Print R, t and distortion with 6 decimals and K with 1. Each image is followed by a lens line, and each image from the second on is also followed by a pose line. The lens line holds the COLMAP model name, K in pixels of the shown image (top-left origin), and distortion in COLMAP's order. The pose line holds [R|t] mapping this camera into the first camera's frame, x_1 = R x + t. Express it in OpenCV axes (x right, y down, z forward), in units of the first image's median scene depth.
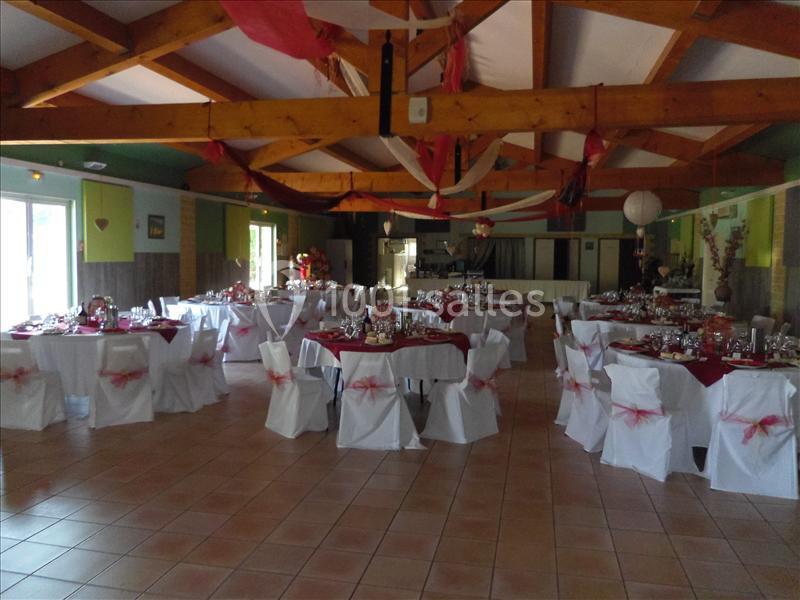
lens RADIAL K [[604.5, 0, 400.0], [0, 604.5, 300.0], [0, 0, 1]] dist [0.000586, 0.000496]
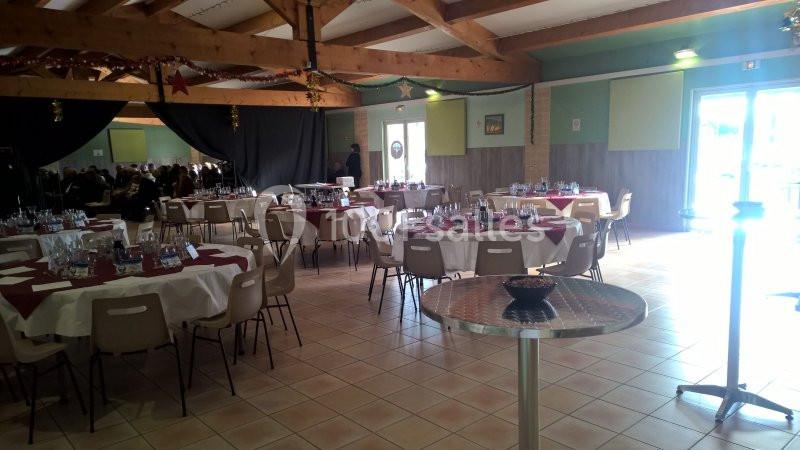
lens RADIAL K [[582.6, 0, 400.0], [0, 582.6, 225.0], [0, 0, 1]] dist [0.000240, 0.000007]
pose [[-0.591532, 0.105853, -0.799303, 0.628852], [-0.033599, 0.987247, 0.155608, -0.098577], [0.805581, 0.118903, -0.580431, 1.536322]]
